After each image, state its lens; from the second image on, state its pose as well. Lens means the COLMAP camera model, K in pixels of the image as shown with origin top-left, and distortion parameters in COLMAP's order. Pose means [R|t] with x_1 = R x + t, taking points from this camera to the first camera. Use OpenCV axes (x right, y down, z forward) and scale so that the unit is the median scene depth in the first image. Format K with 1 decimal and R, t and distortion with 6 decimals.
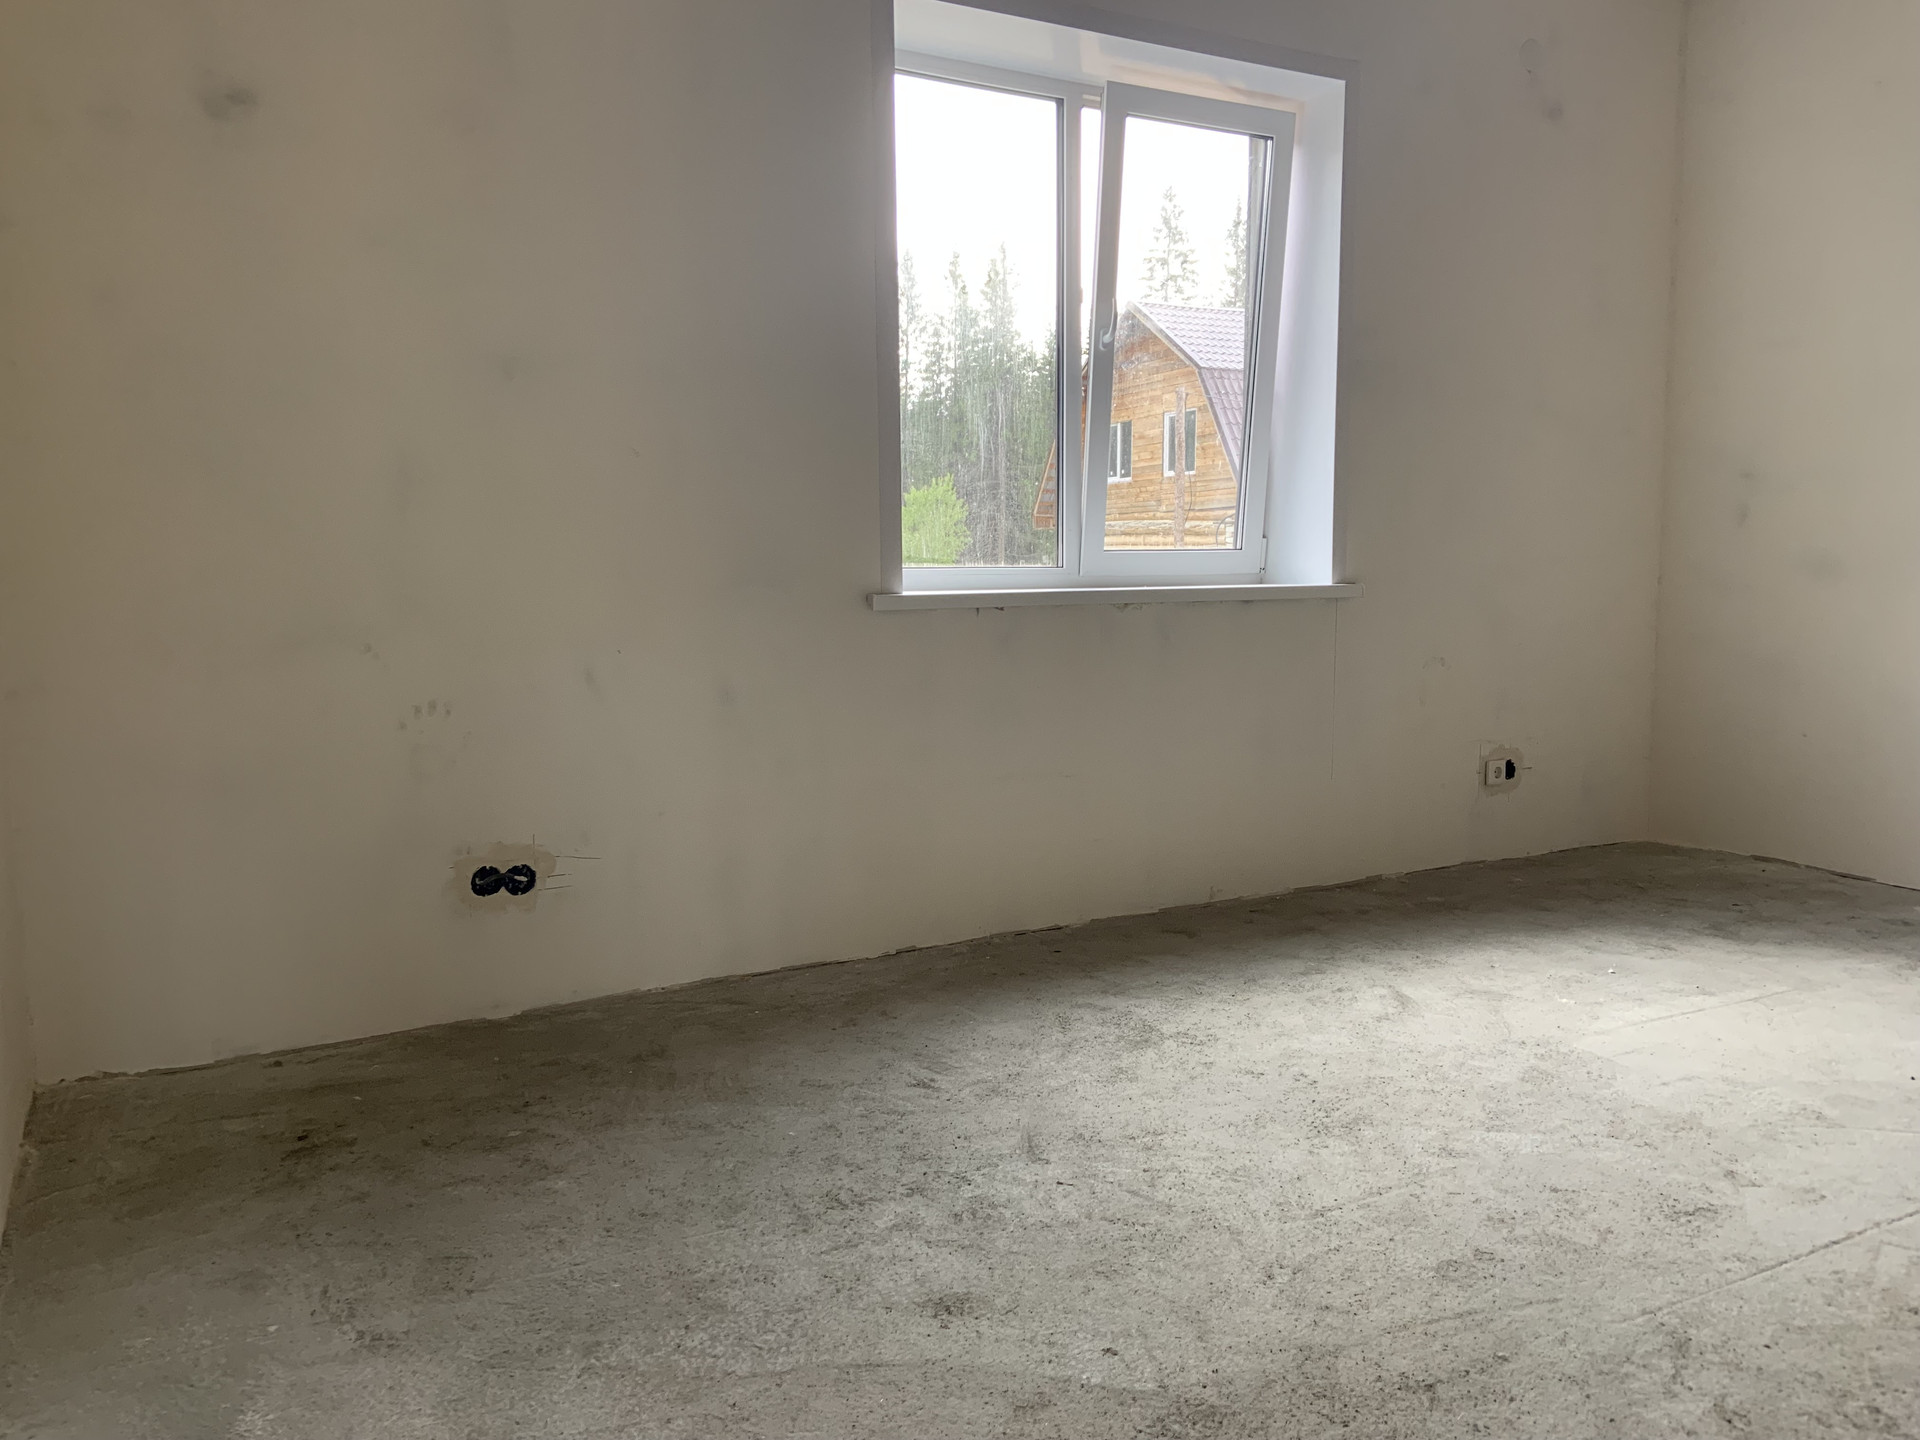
lens RADIAL K [[1448.4, 0, 972.9], [0, 1448.4, 709.1], [0, 0, 1]] dist [0.099384, -0.116225]
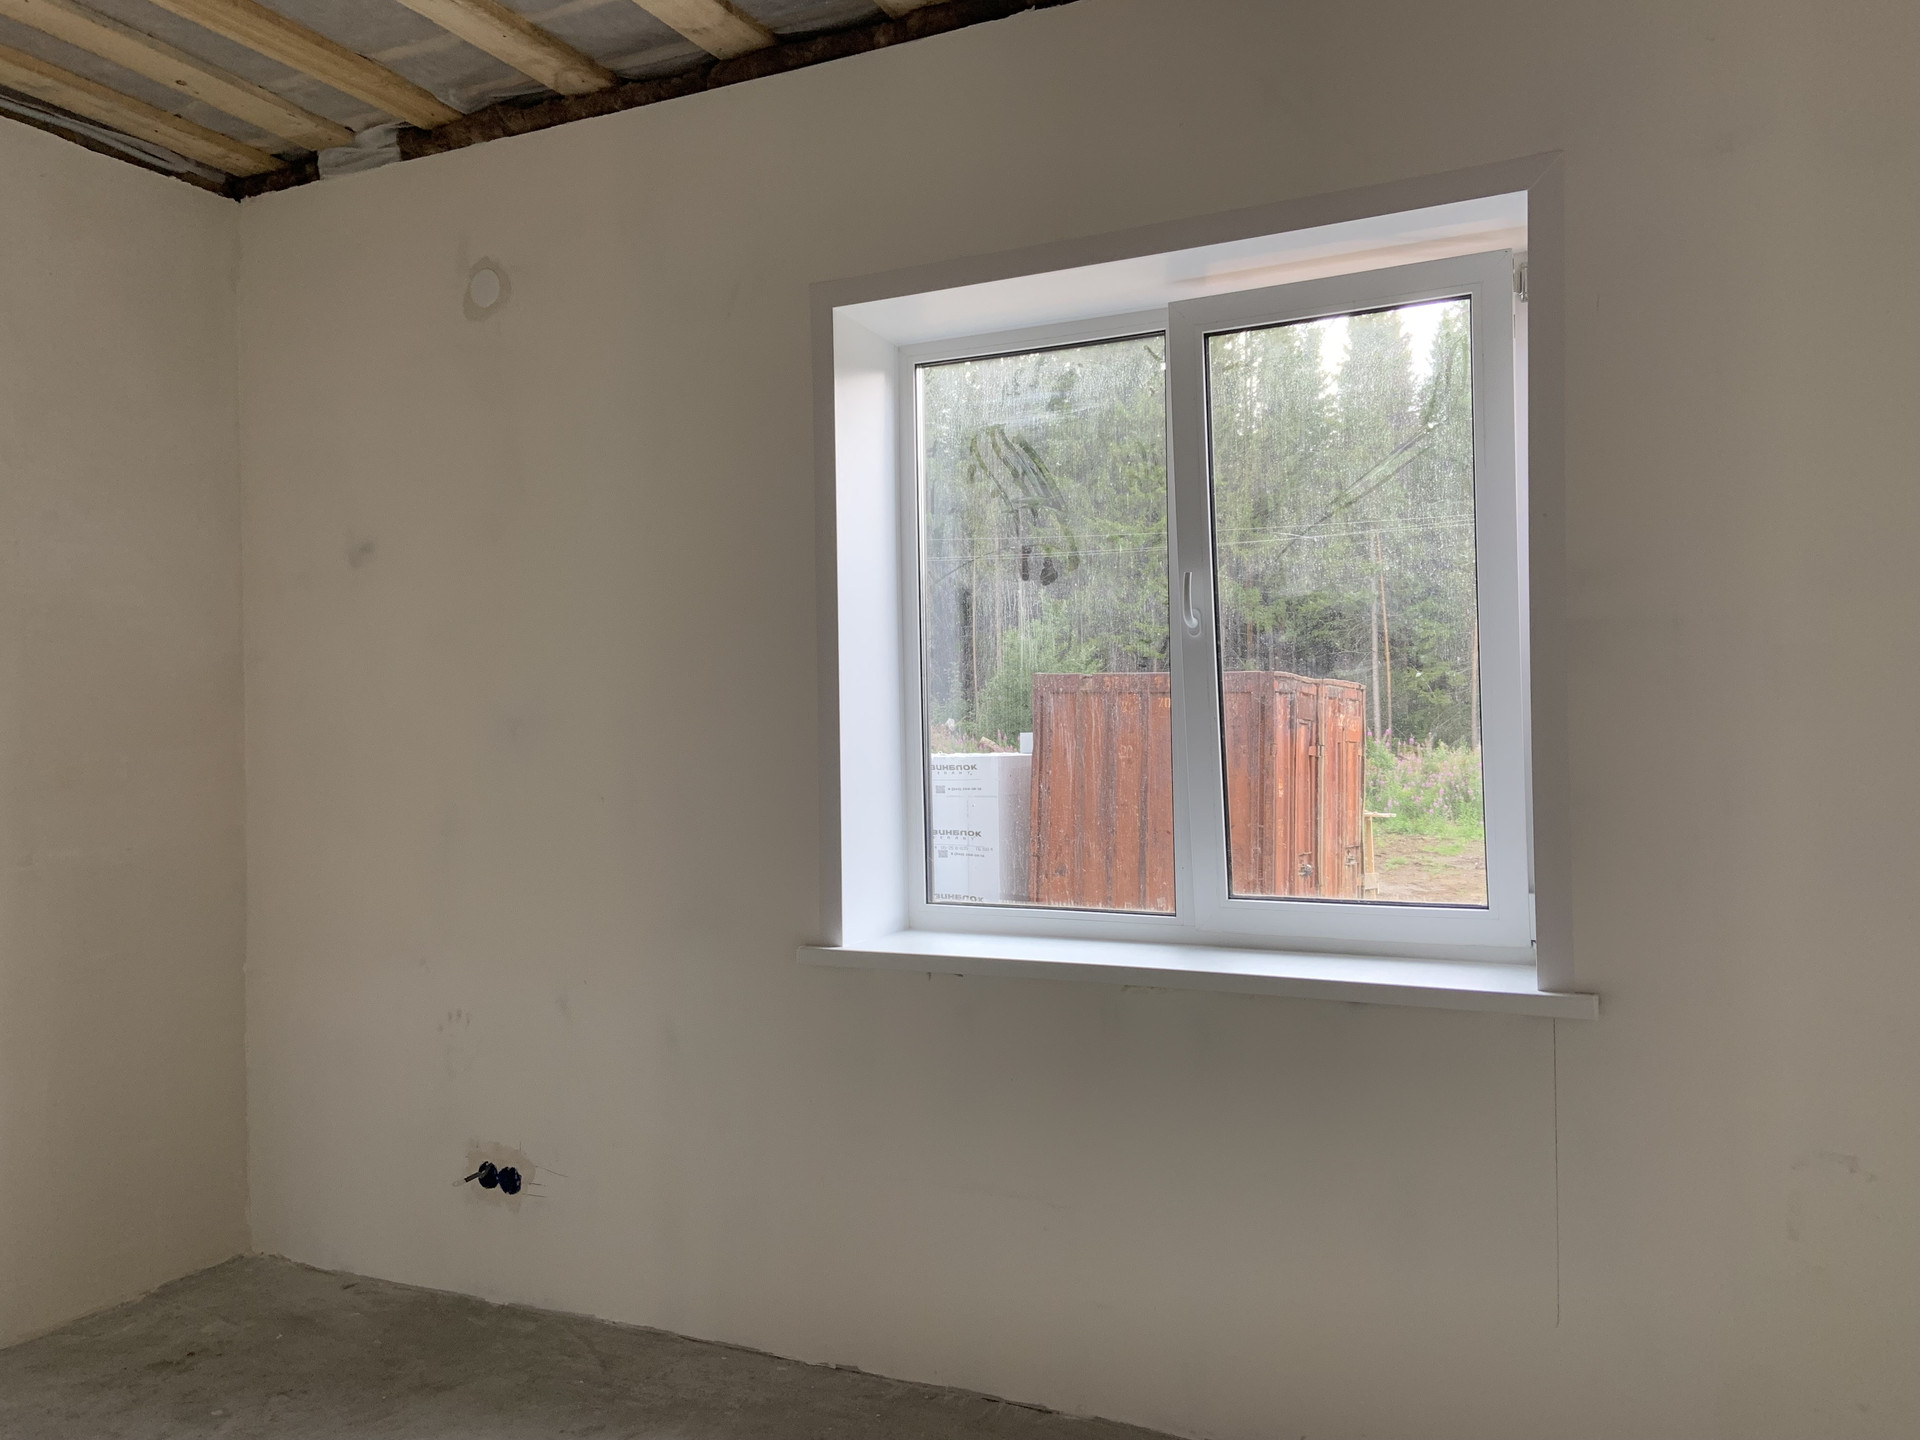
lens RADIAL K [[1448.4, 0, 963.2], [0, 1448.4, 721.6], [0, 0, 1]] dist [0.099384, -0.116225]
pose [[0.569932, -0.008442, -0.821649, 0.926330], [-0.073432, 0.995423, -0.061162, -0.215185], [0.818404, 0.095194, 0.566703, 0.705701]]
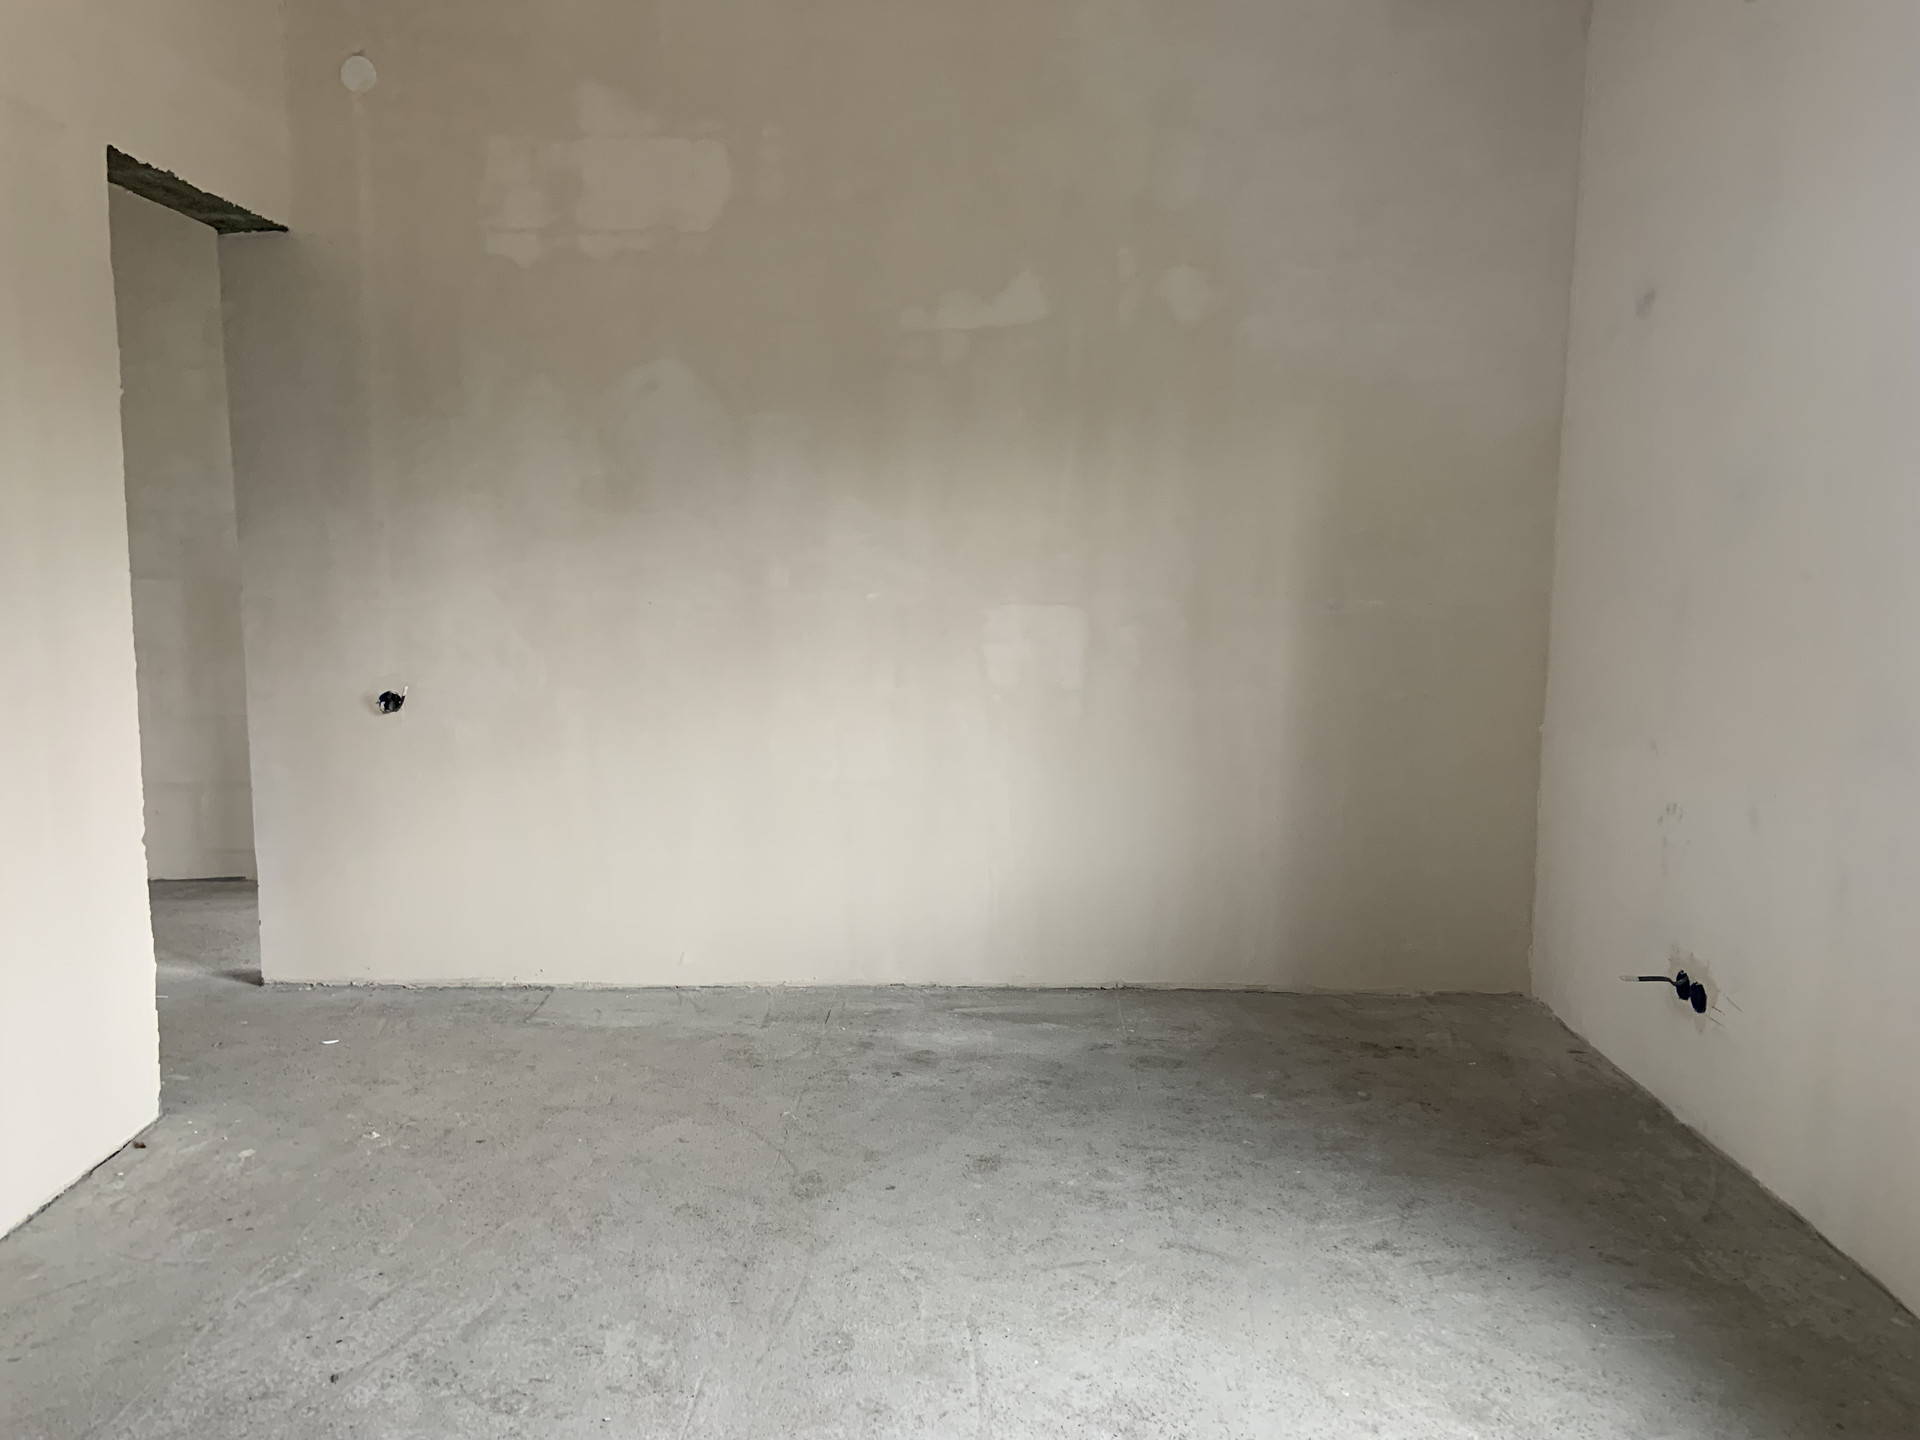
lens RADIAL K [[1448.4, 0, 943.2], [0, 1448.4, 717.9], [0, 0, 1]] dist [0.099384, -0.116225]
pose [[-0.502189, 0.116431, -0.856884, 0.913848], [-0.094920, 0.977485, 0.188448, -0.243962], [0.859533, 0.175972, -0.479830, 1.155097]]
